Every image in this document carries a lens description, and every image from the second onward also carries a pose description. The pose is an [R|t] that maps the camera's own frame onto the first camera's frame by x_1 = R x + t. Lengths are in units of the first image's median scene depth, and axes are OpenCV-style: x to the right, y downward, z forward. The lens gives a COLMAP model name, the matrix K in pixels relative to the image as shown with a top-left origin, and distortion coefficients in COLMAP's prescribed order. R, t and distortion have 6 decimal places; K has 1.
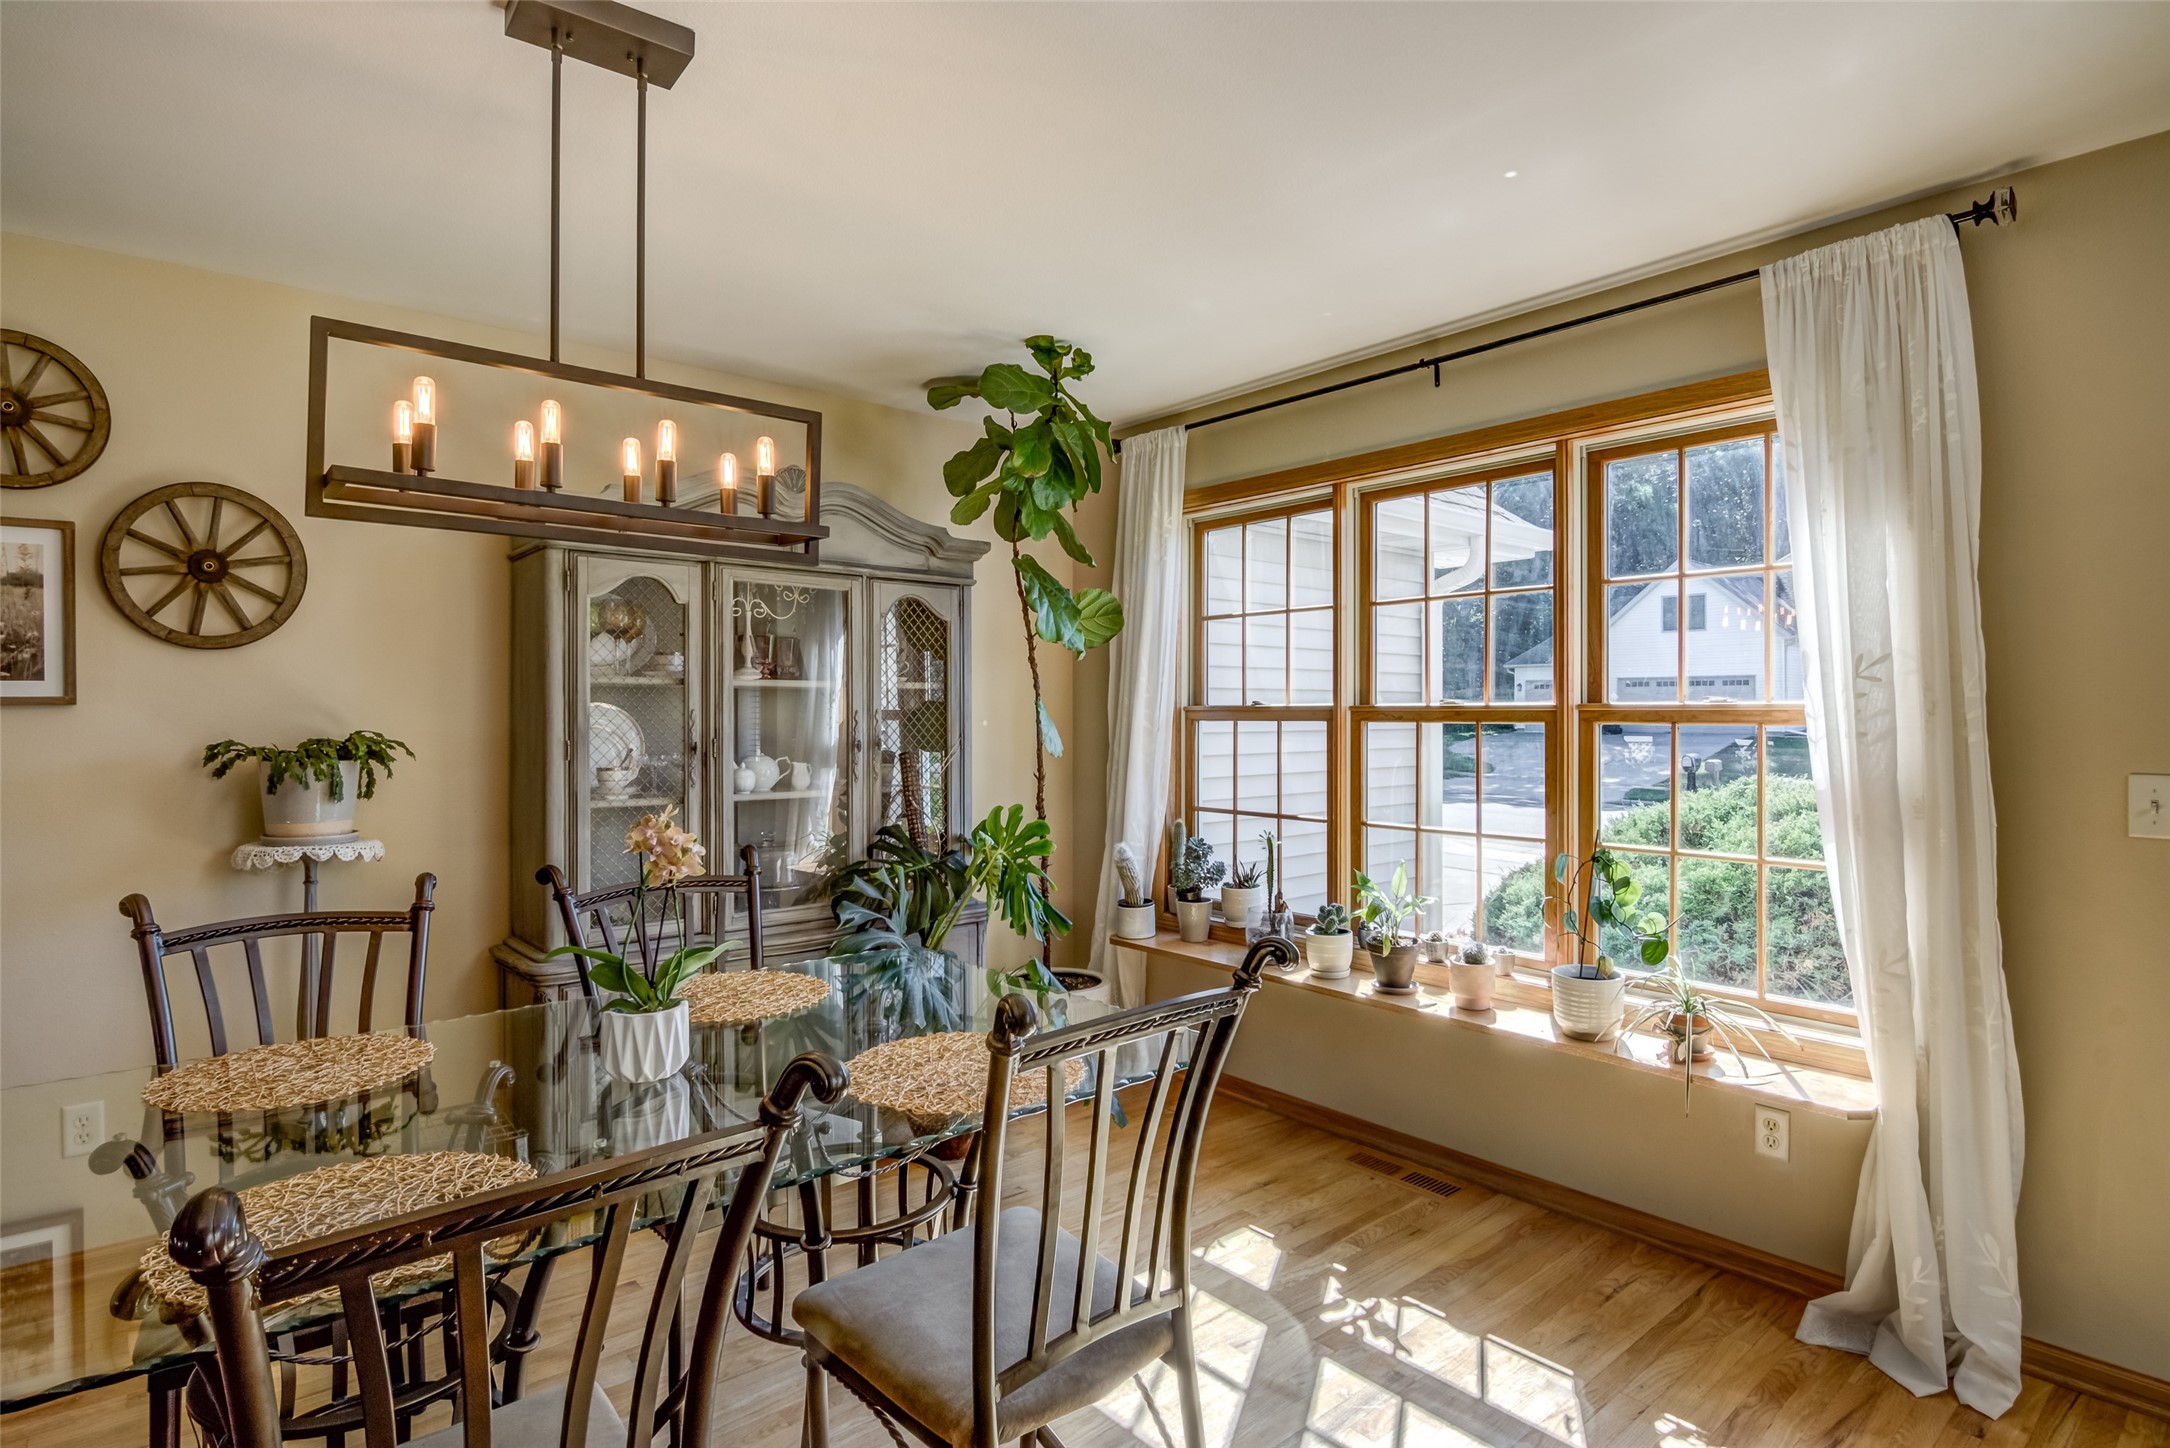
lens RADIAL K [[1100.7, 0, 1088.3], [0, 1100.7, 713.5], [0, 0, 1]] dist [-0.011925, -0.005859]
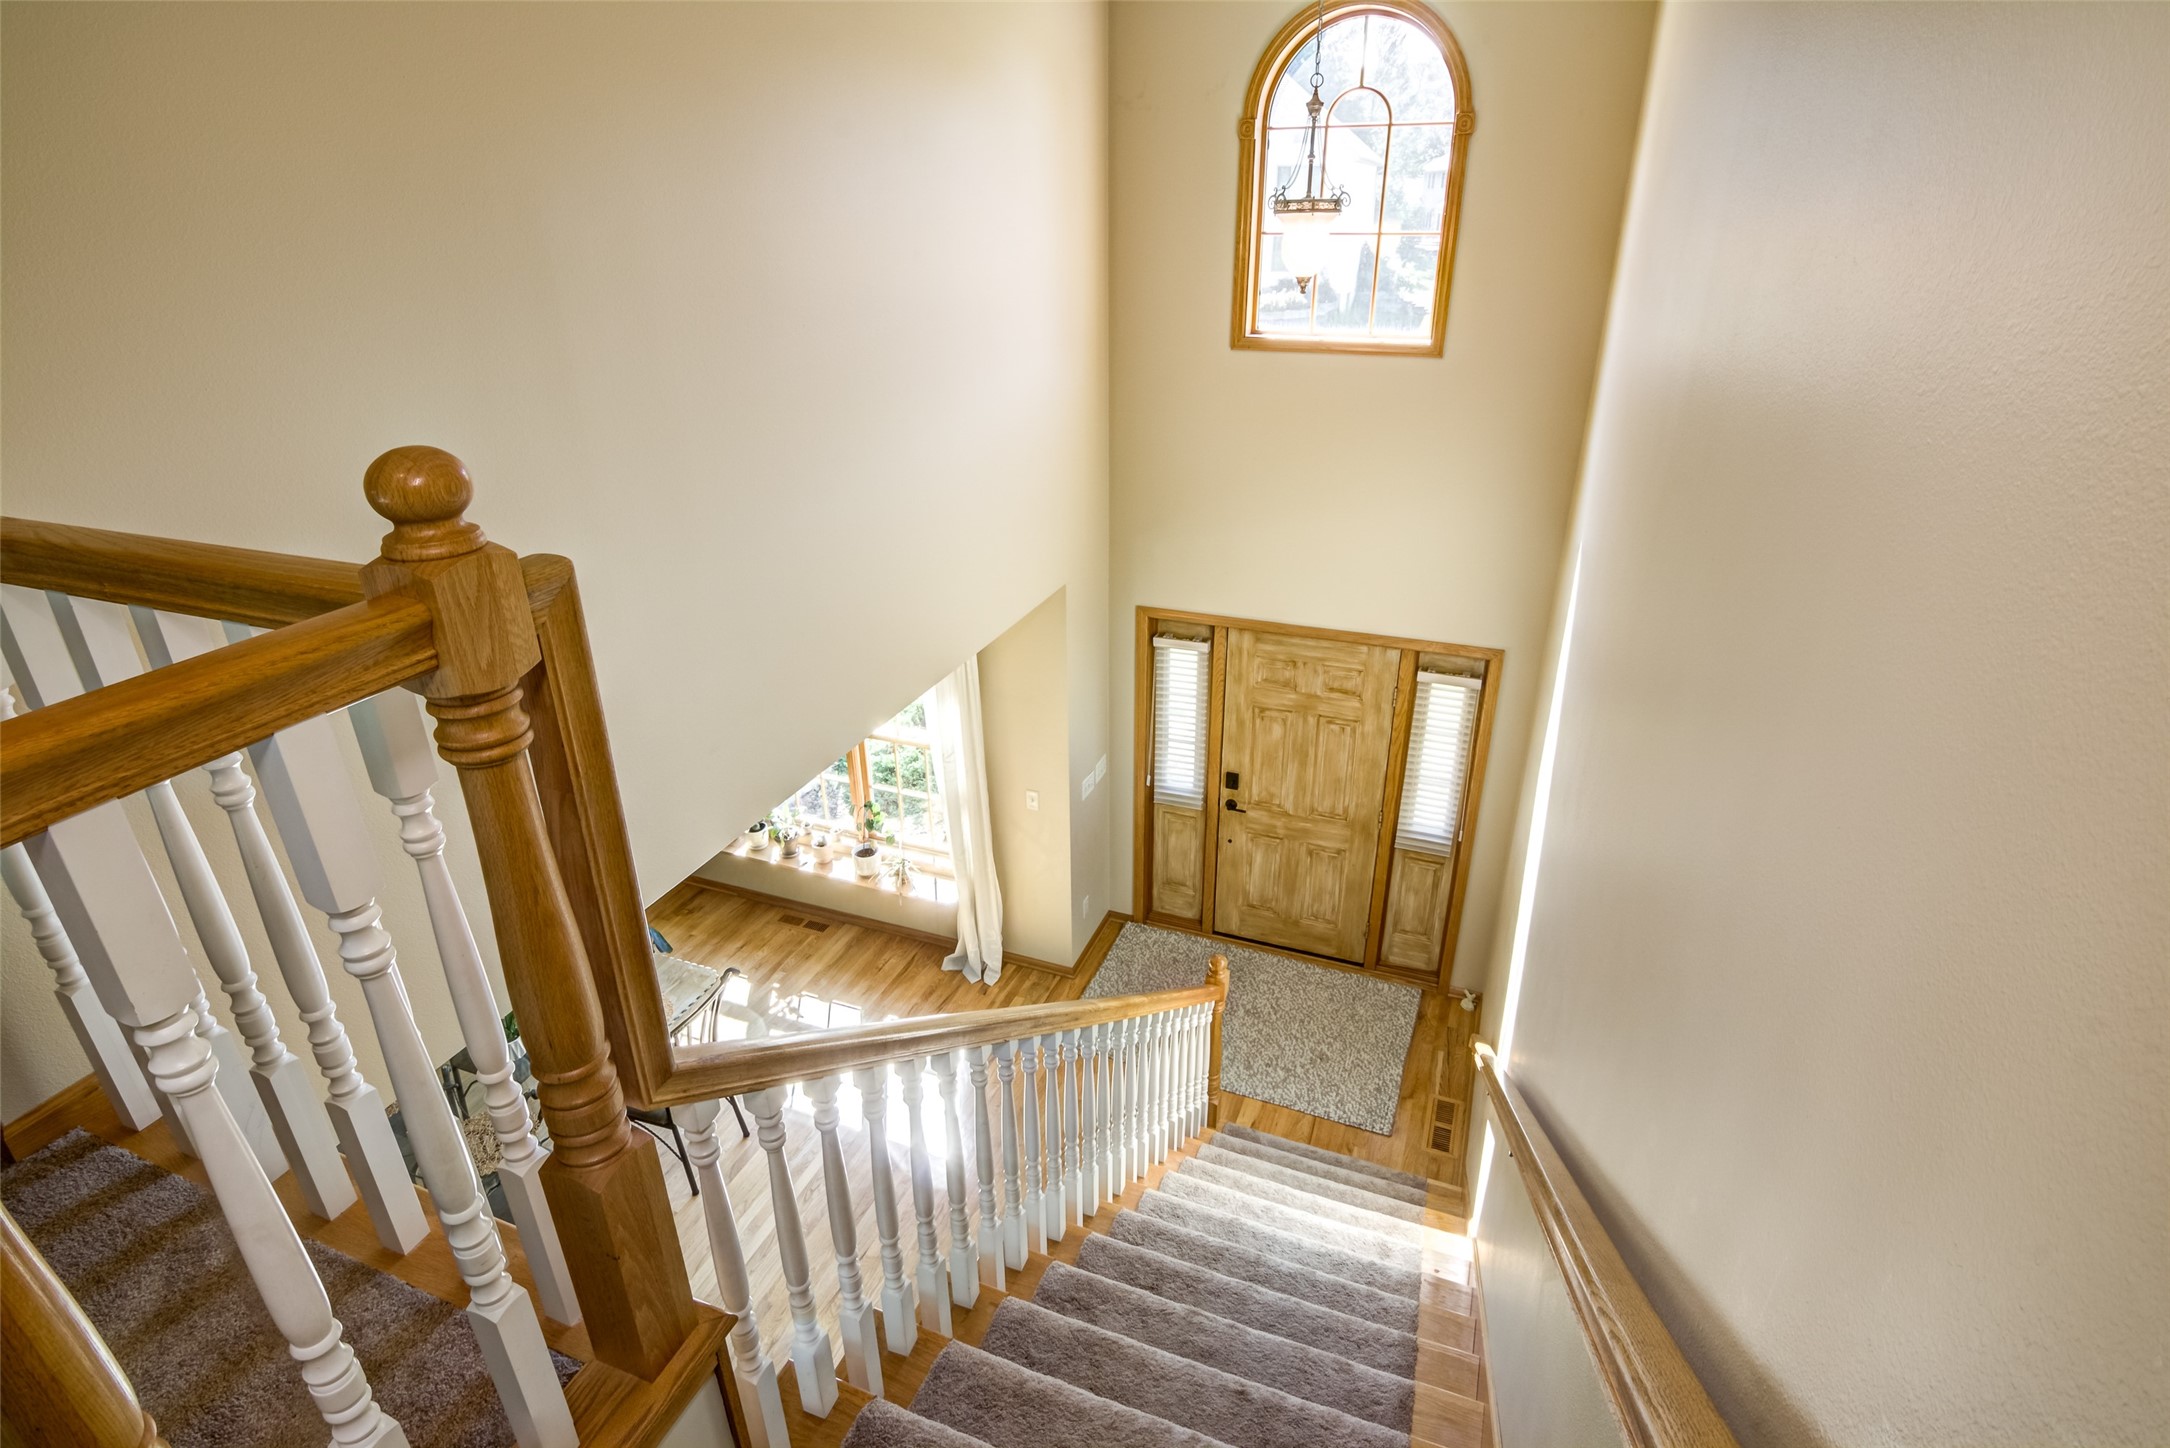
lens RADIAL K [[1100.7, 0, 1089.6], [0, 1100.7, 710.4], [0, 0, 1]] dist [-0.011925, -0.005859]
pose [[0.885973, -0.204309, 0.416305, -0.044821], [0.007386, 0.903821, 0.427848, -1.064500], [-0.463678, -0.375987, 0.802269, -1.030297]]
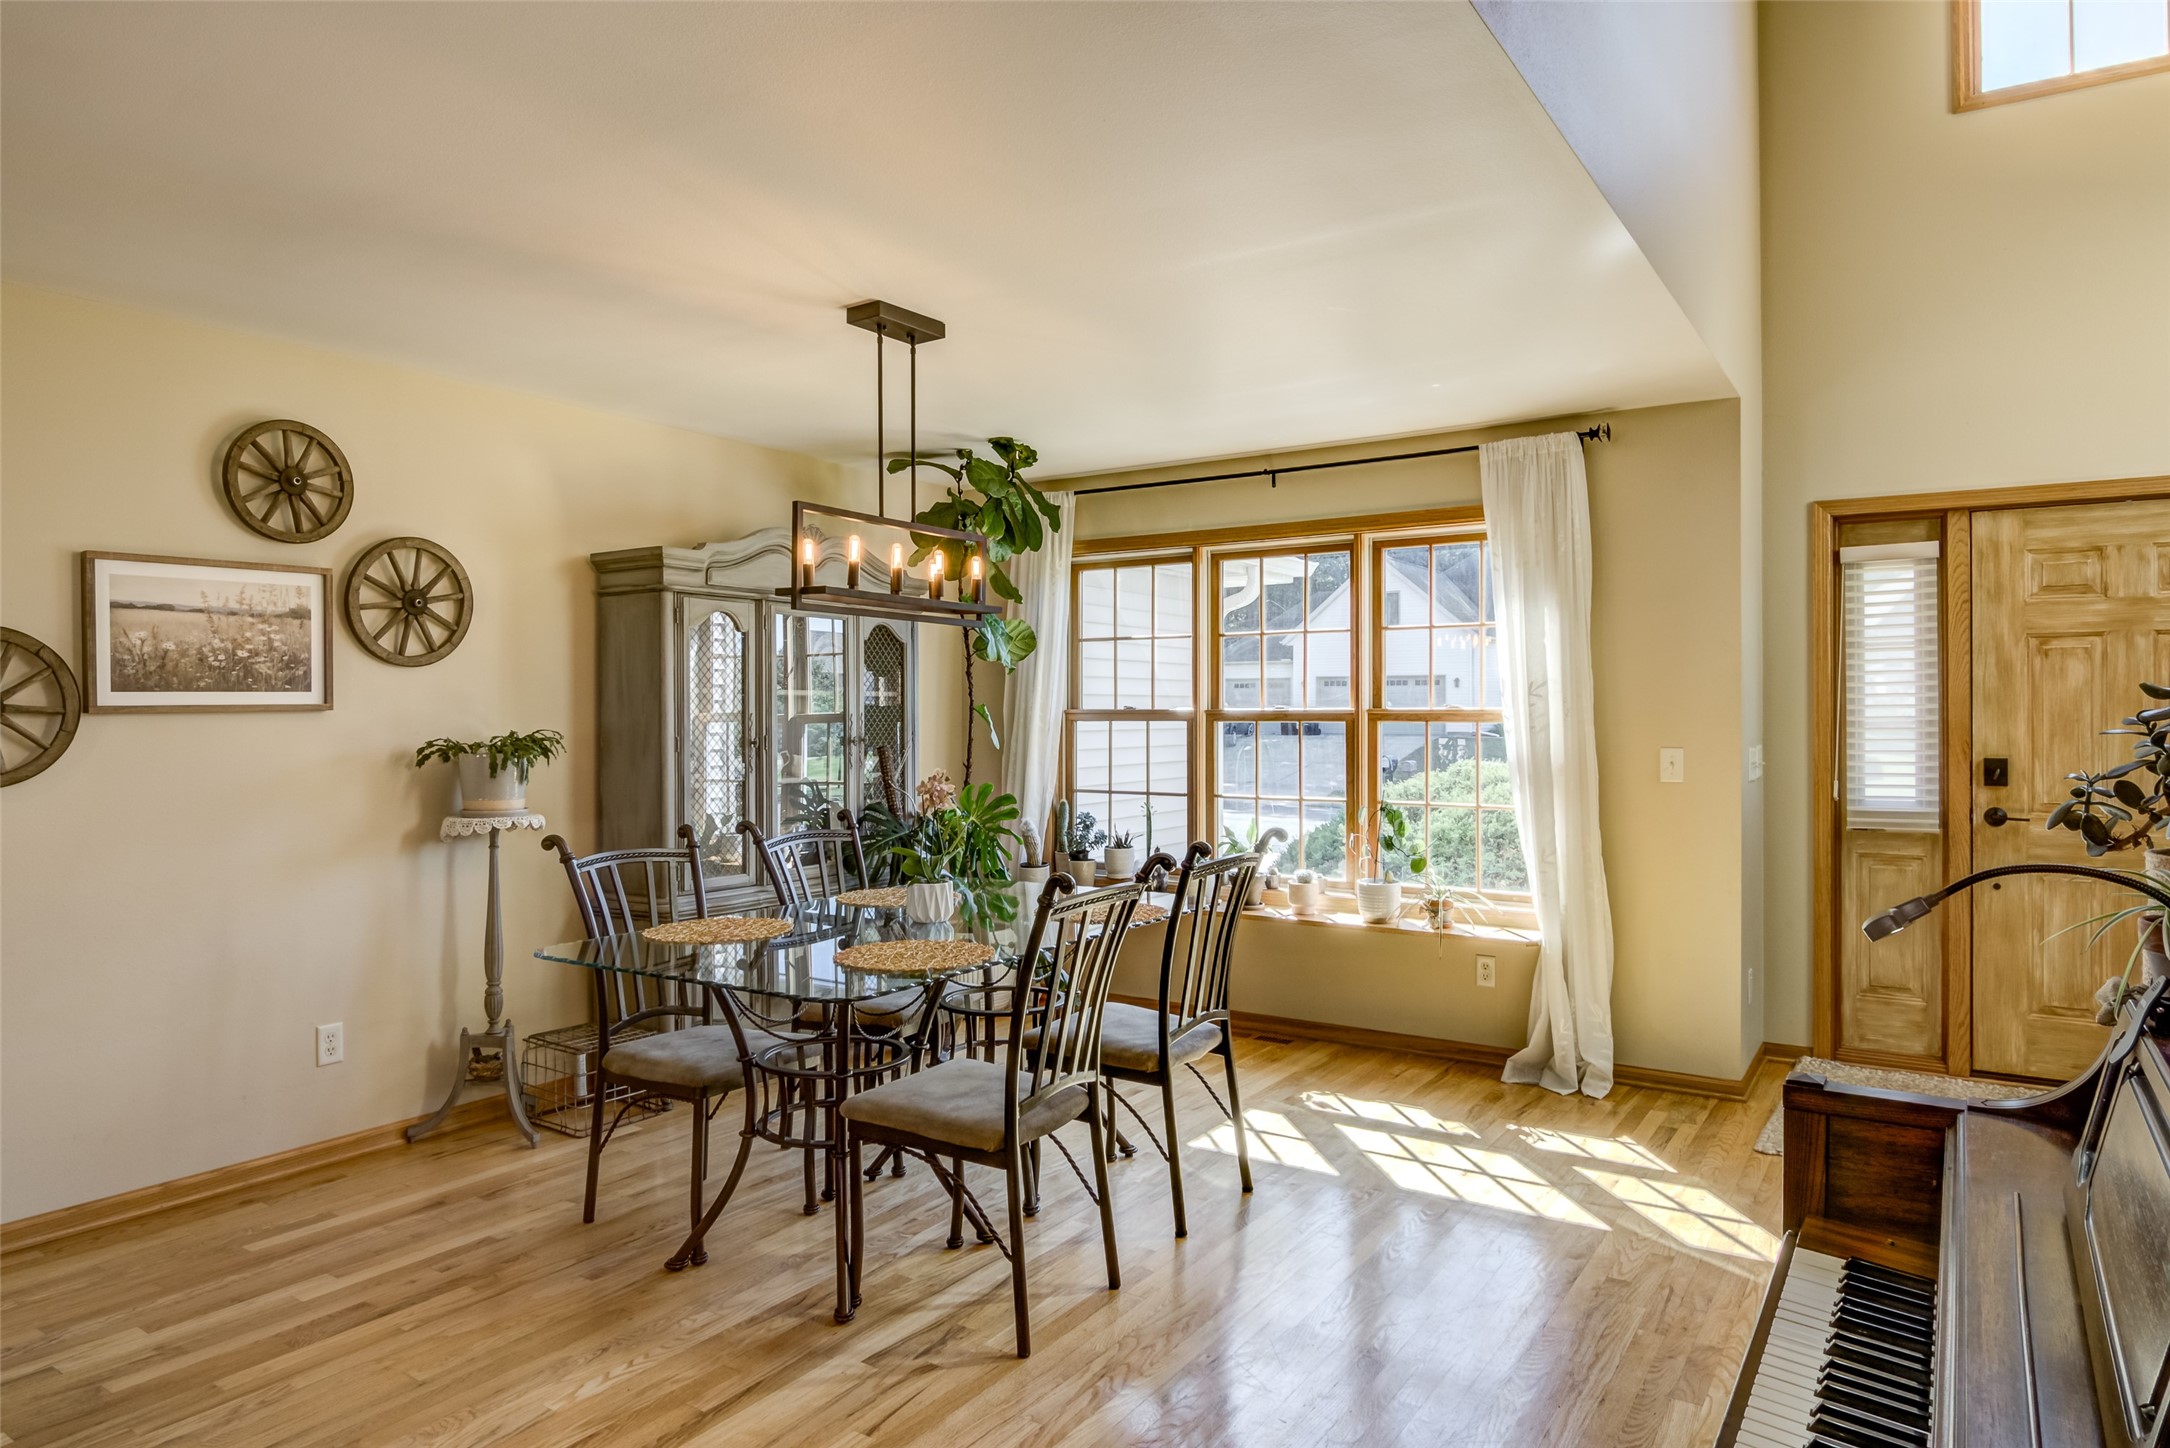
lens RADIAL K [[1310.0, 0, 1067.2], [0, 1310.0, 715.3], [0, 0, 1]] dist [-0.002835, -0.008274]
pose [[0.964285, -0.001047, 0.264863, -0.471461], [0.000921, 0.999999, 0.000599, -0.001822], [-0.264864, -0.000334, 0.964286, -0.687016]]
